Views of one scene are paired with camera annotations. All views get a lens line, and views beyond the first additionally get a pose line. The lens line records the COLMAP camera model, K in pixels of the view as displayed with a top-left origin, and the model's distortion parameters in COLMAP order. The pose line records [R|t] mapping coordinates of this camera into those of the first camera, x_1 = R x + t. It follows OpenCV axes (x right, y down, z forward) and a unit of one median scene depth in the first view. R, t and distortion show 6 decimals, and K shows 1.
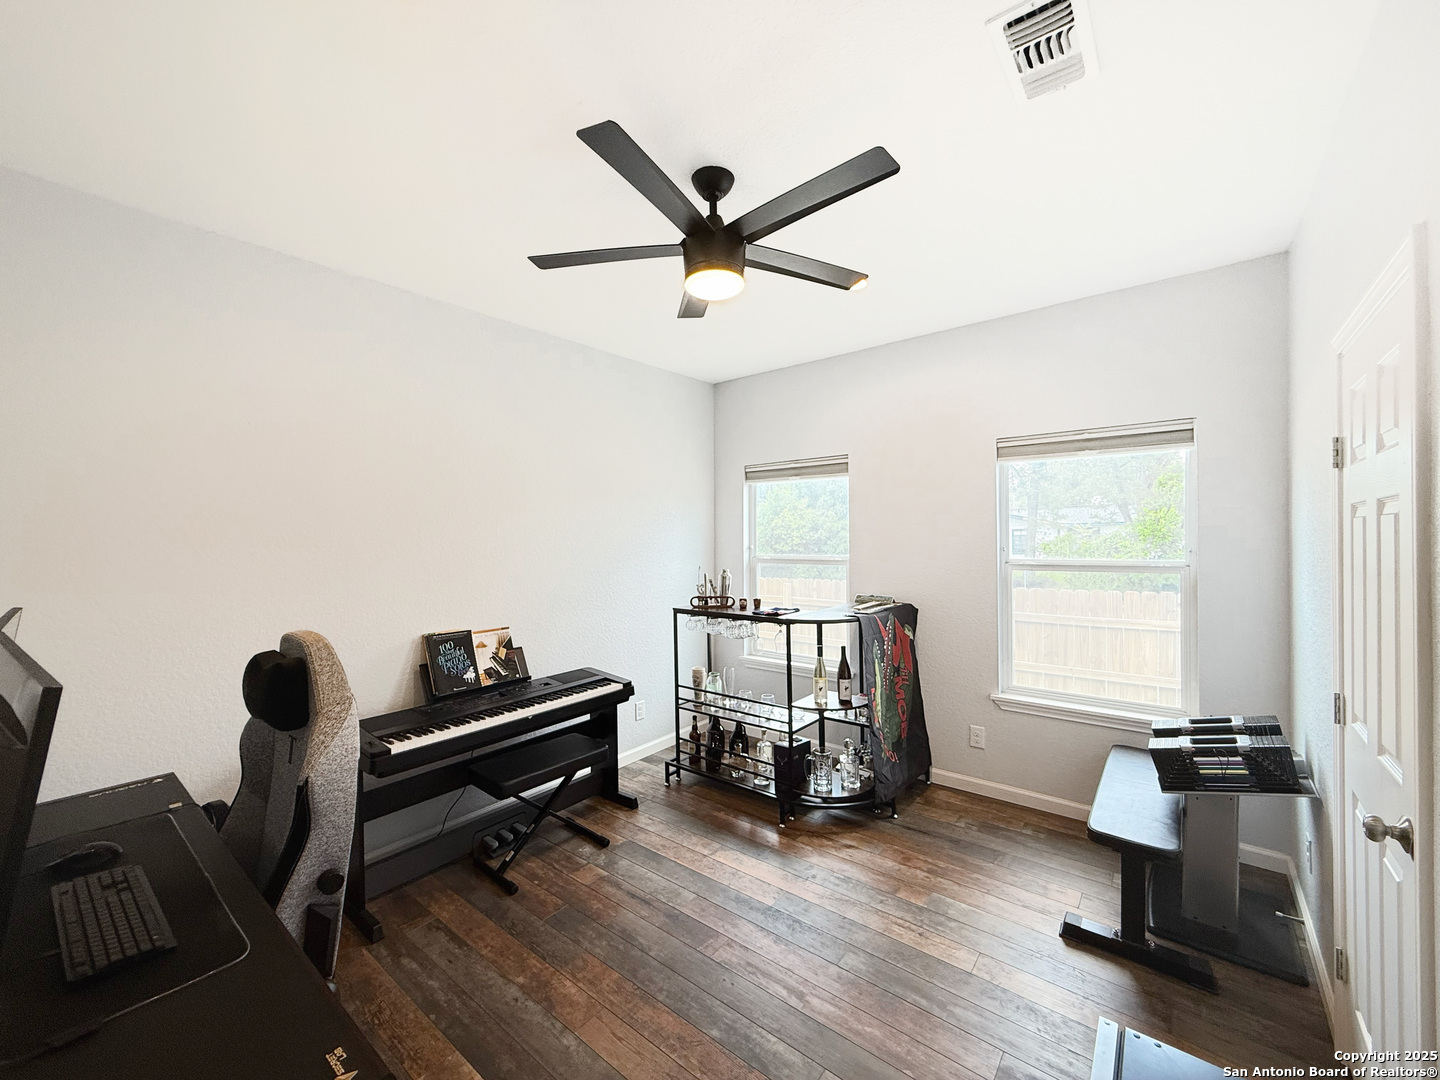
lens RADIAL K [[574.4, 0, 717.2], [0, 574.4, 539.6], [0, 0, 1]] dist [0.001344, -0.000203]
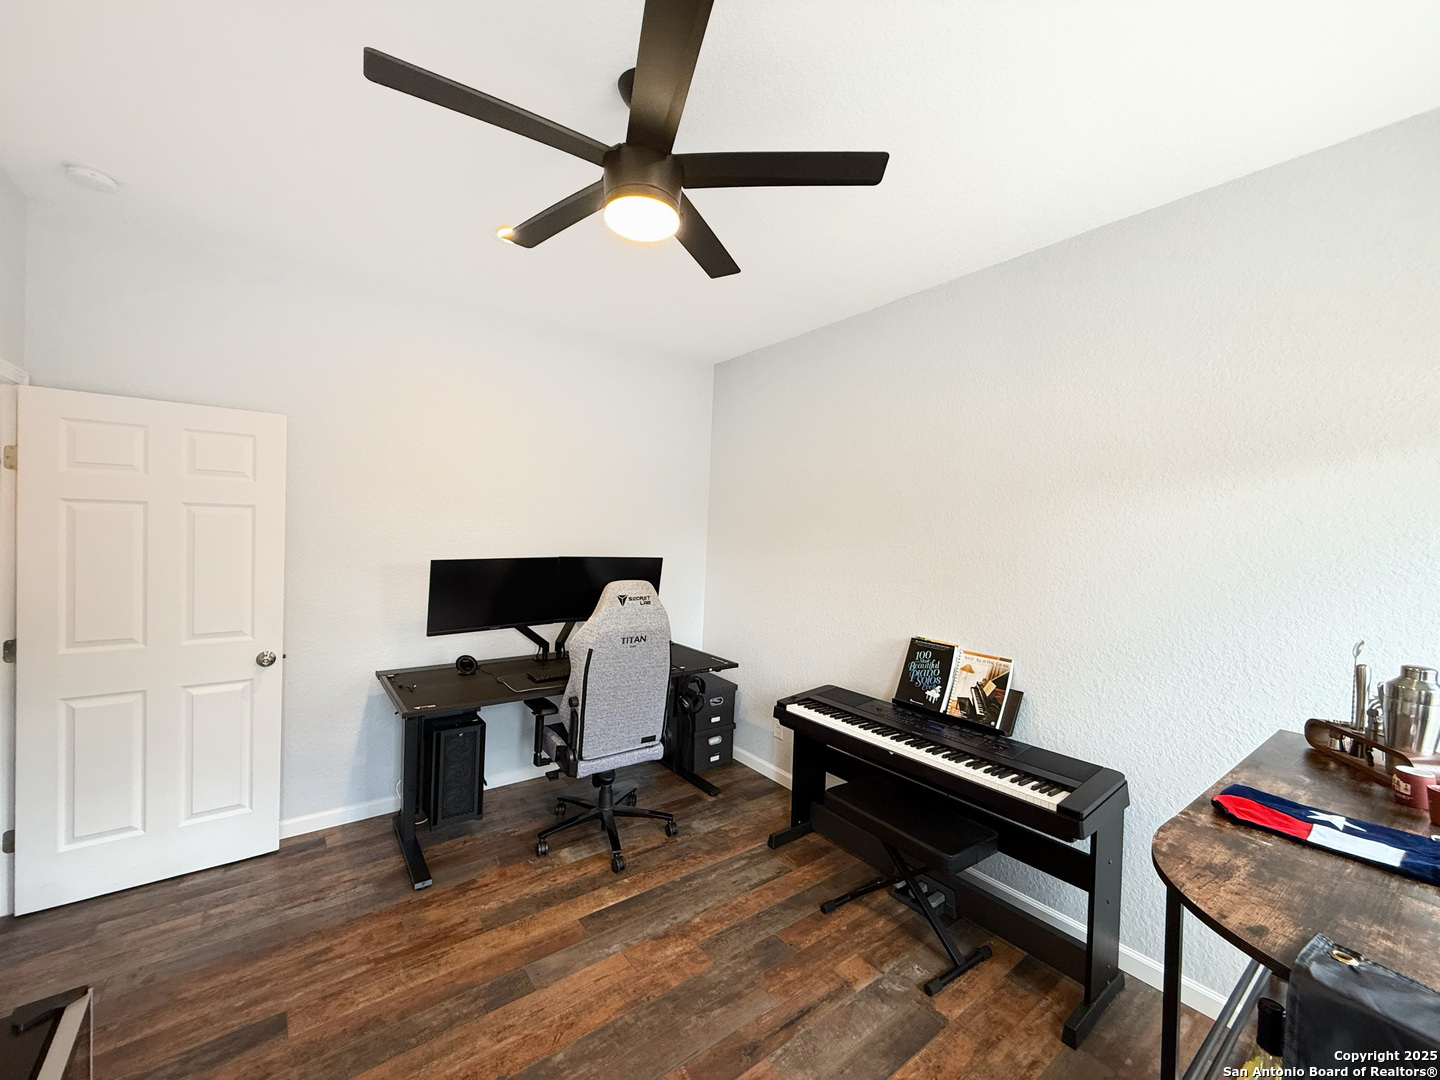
lens RADIAL K [[574.4, 0, 717.2], [0, 574.4, 539.6], [0, 0, 1]] dist [0.001344, -0.000203]
pose [[-0.239726, 0.016432, -0.970701, 0.521750], [-0.035780, 0.999028, 0.025748, -0.013708], [0.970181, 0.040904, -0.238905, 0.900920]]
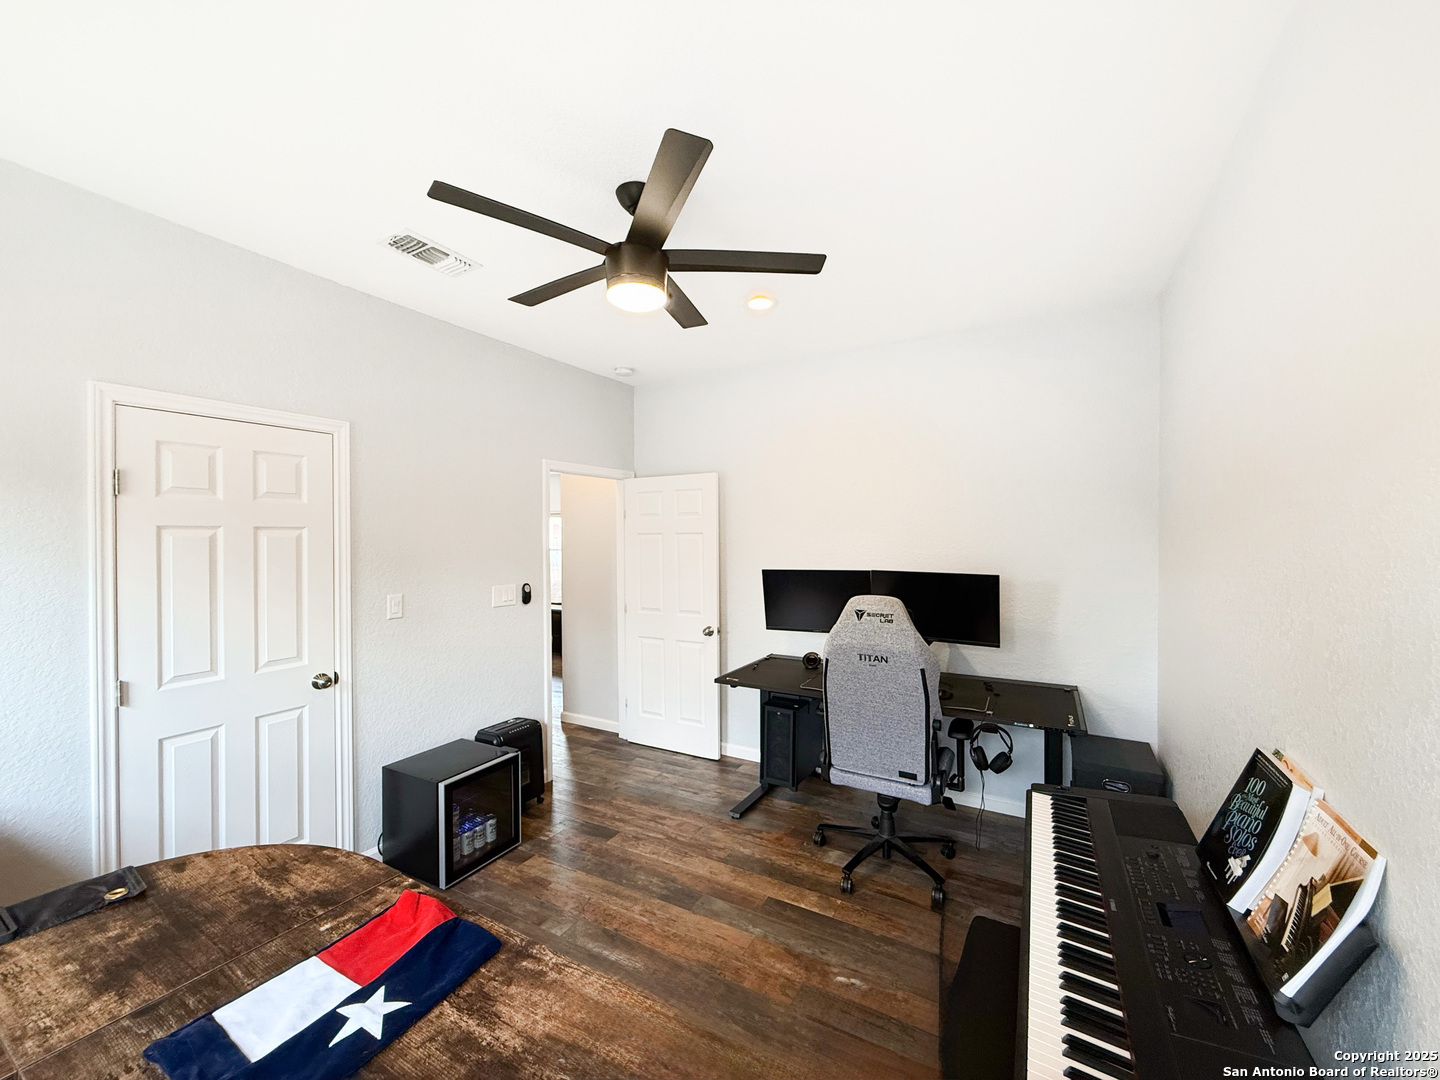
lens RADIAL K [[574.4, 0, 717.2], [0, 574.4, 539.6], [0, 0, 1]] dist [0.001344, -0.000203]
pose [[-0.986263, 0.011168, -0.164807, 0.020756], [0.009361, 0.999887, 0.011738, -0.017578], [0.164919, 0.010034, -0.986256, 1.392826]]
